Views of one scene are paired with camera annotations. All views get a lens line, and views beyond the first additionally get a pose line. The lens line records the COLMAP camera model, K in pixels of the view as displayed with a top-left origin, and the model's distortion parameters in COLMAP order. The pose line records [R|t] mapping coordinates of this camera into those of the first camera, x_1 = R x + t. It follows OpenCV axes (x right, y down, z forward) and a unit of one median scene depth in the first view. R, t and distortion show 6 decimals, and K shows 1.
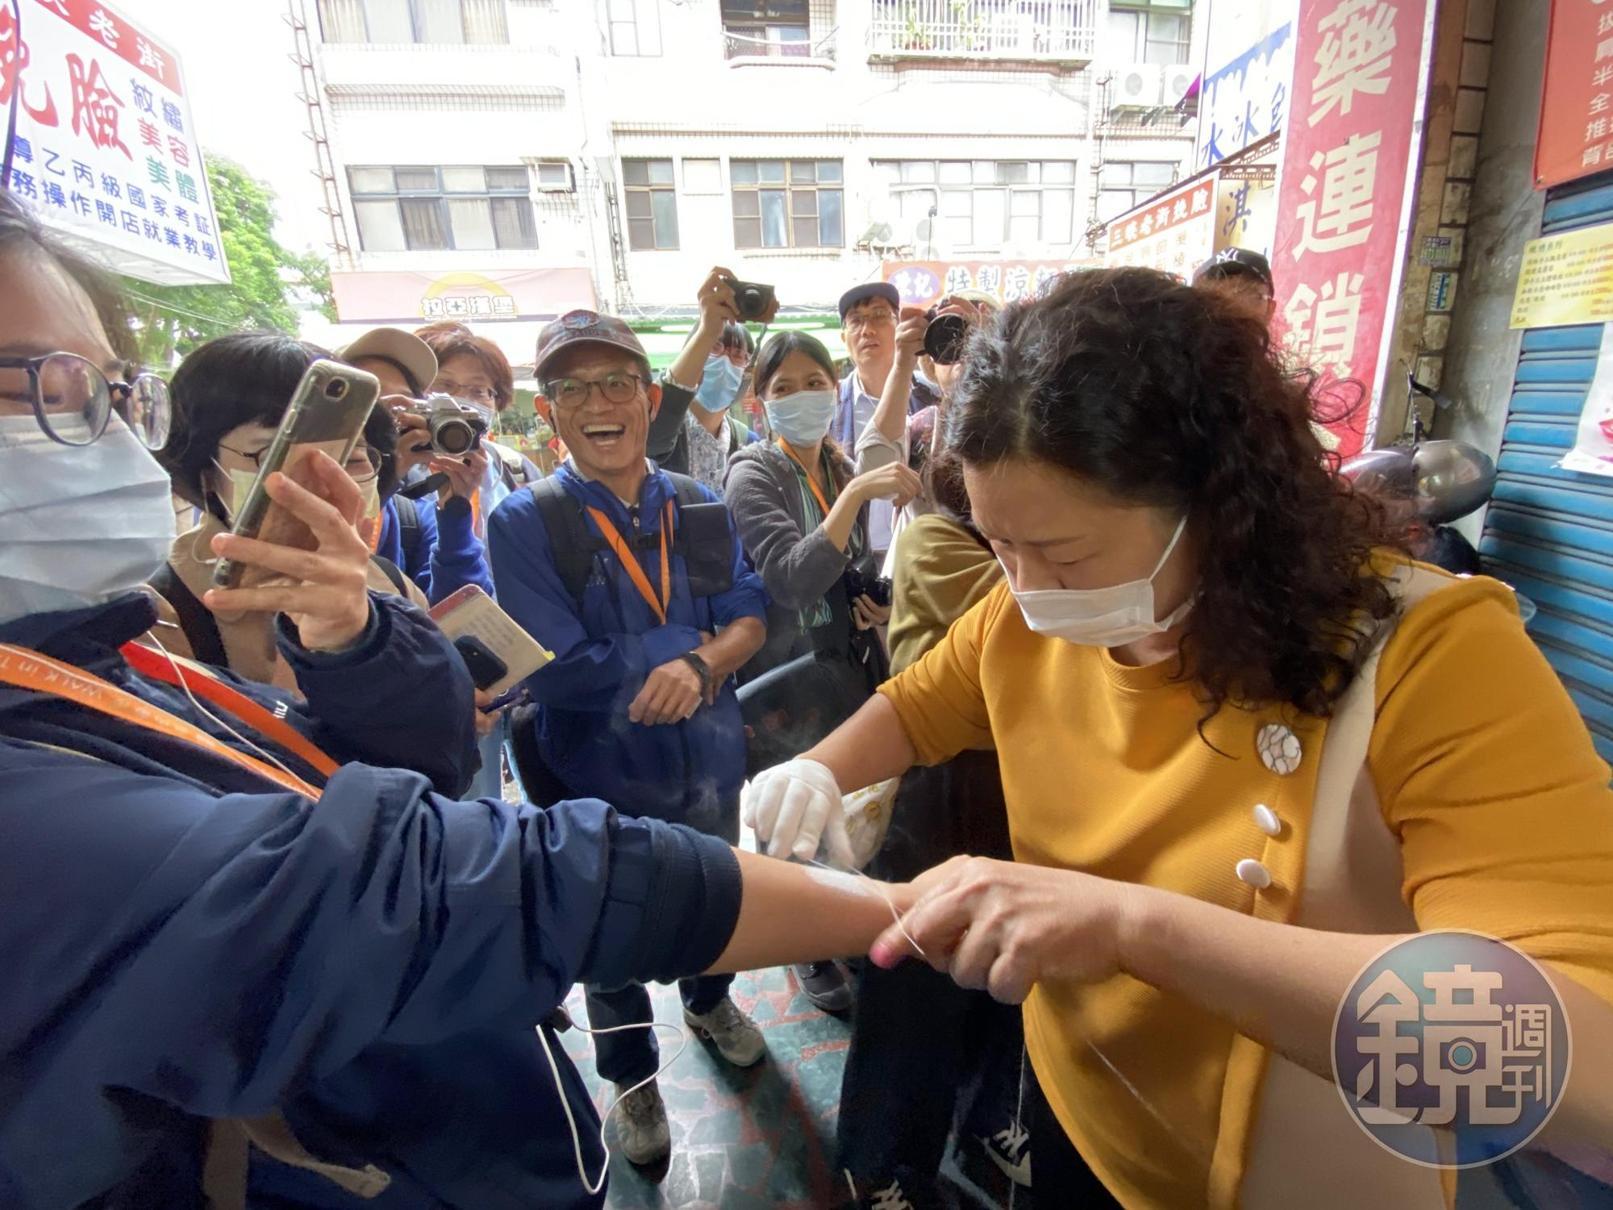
lens RADIAL K [[658.8, 0, 806.5], [0, 658.8, 605.0], [0, 0, 1]] dist [0.017806, -0.019071]
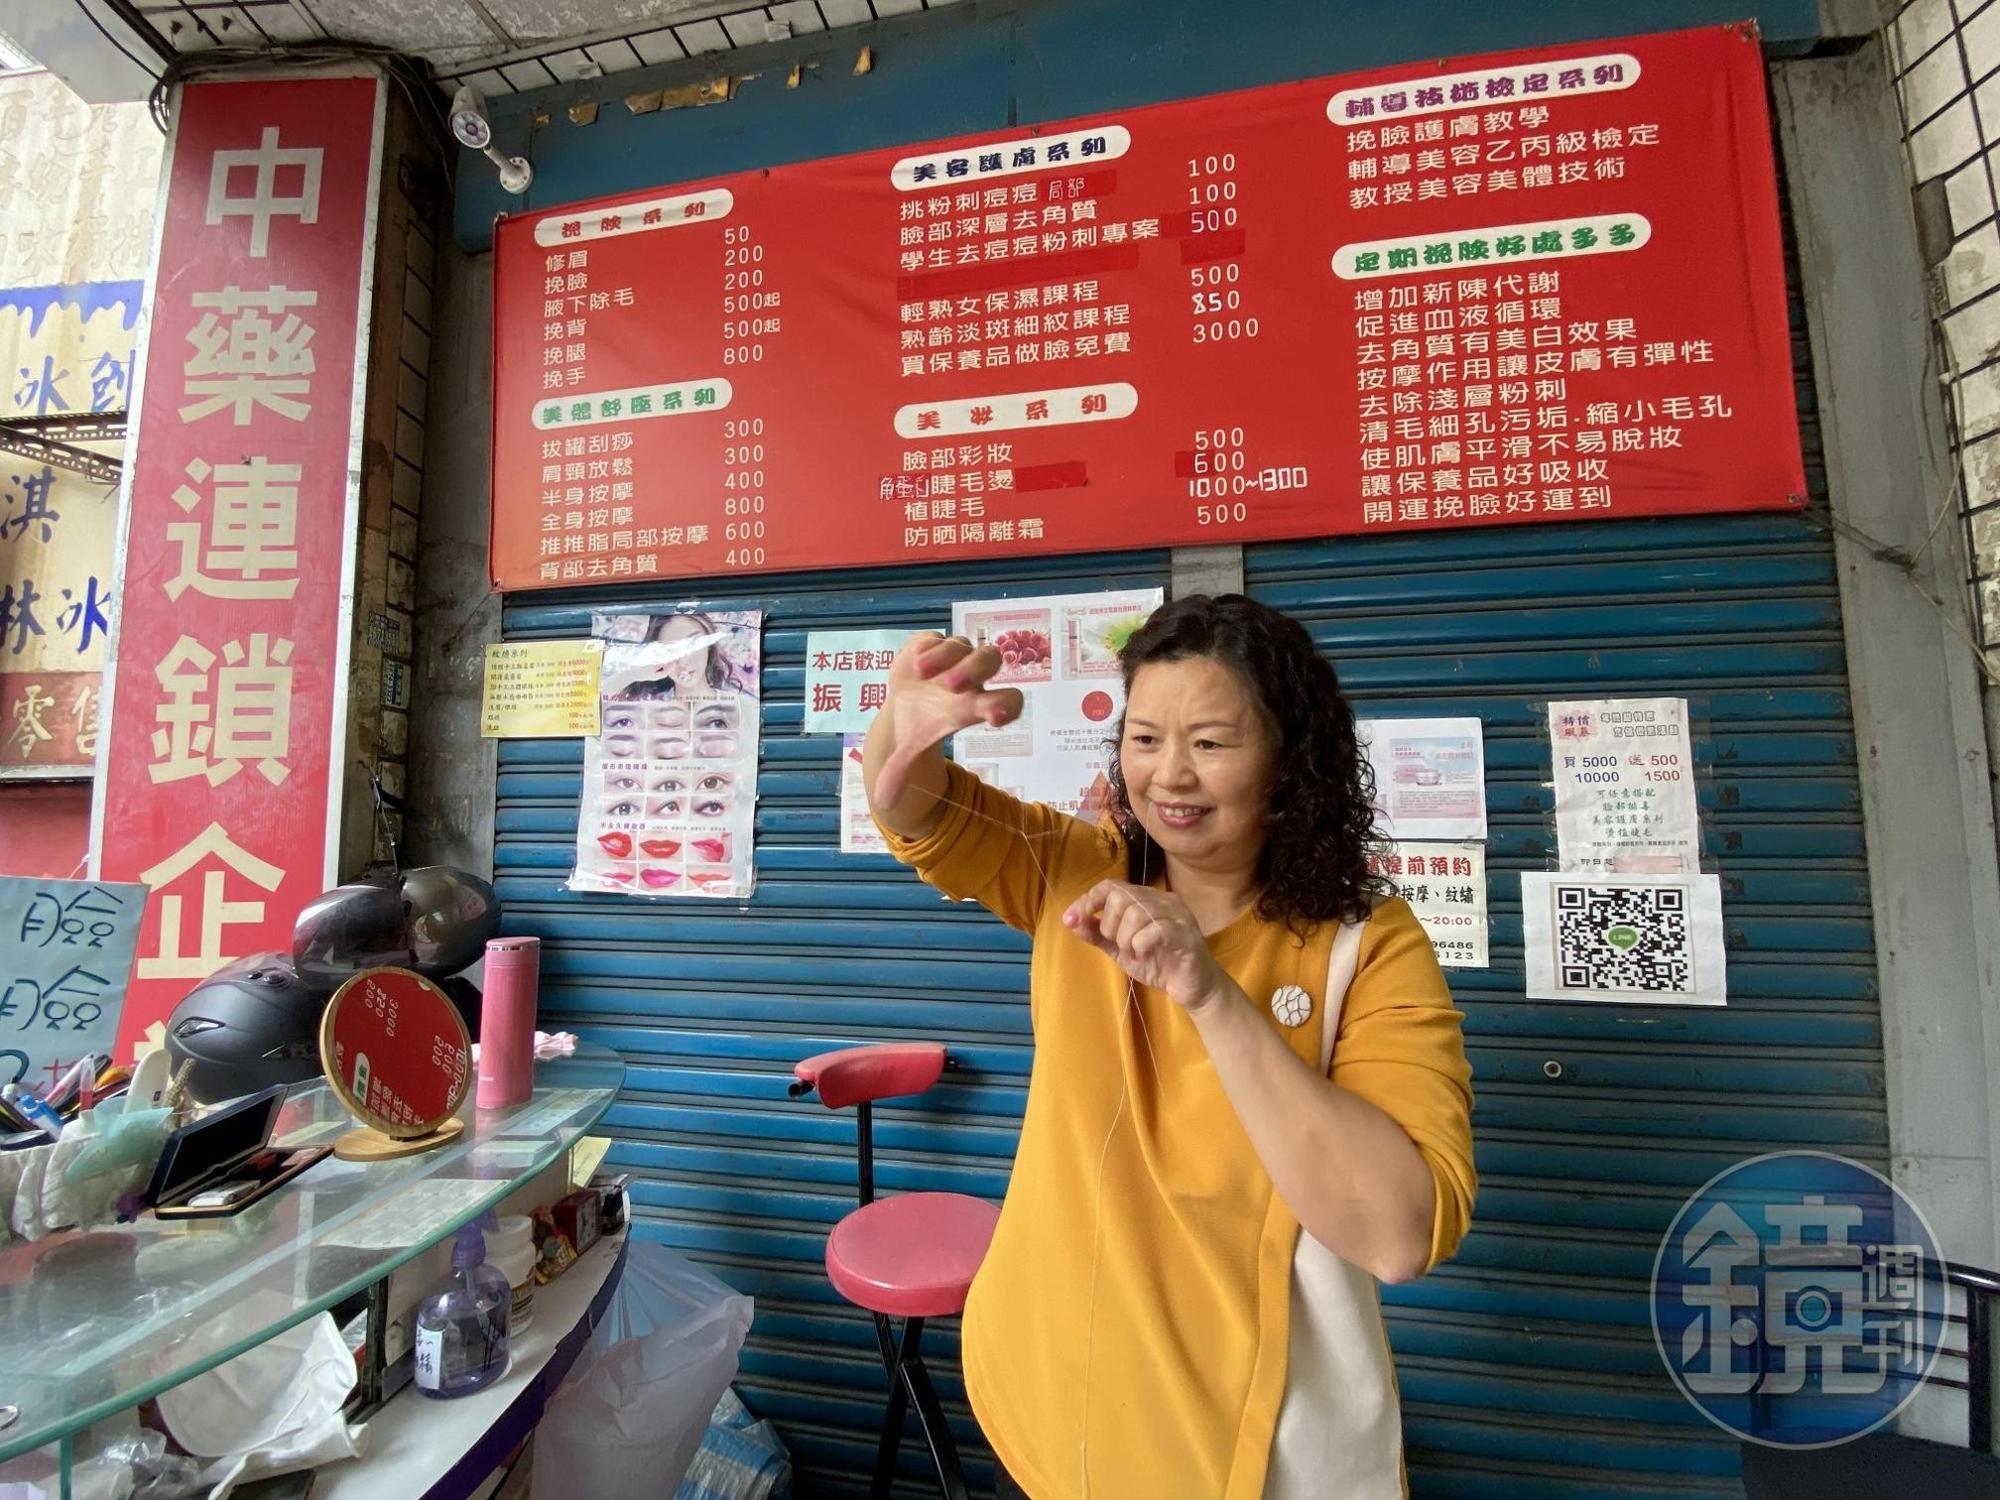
lens RADIAL K [[830.9, 0, 1000.0], [0, 830.9, 750.0], [0, 0, 1]] dist [0.012177, -0.018708]
pose [[0.091245, 0.130849, 0.987195, 0.057099], [0.284086, 0.946715, -0.151741, -0.044012], [-0.954447, 0.294294, 0.049210, 0.277776]]
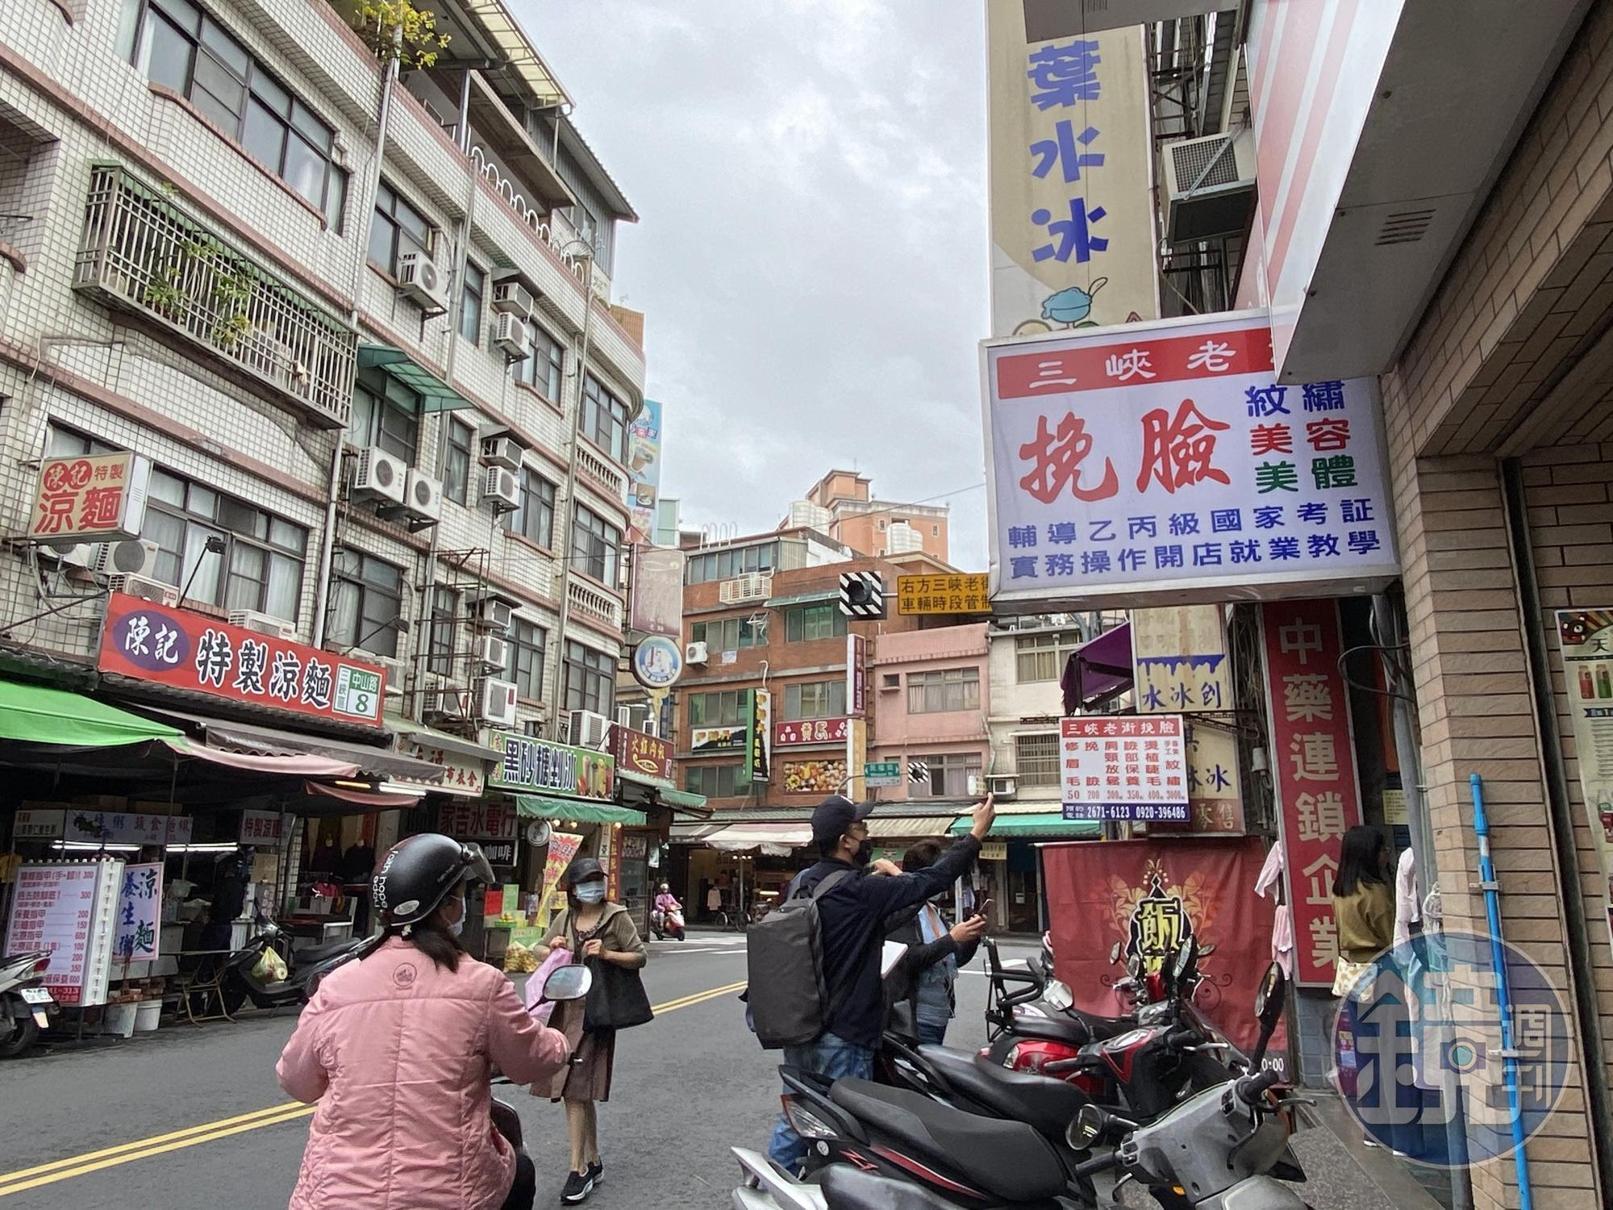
lens RADIAL K [[1129.3, 0, 806.5], [0, 1129.3, 605.0], [0, 0, 1]] dist [0.037410, 0.000040]
pose [[0.371993, 0.250104, 0.893907, -3.437237], [0.241340, 0.903839, -0.353314, -0.166484], [-0.896313, 0.347166, 0.275862, 1.366647]]
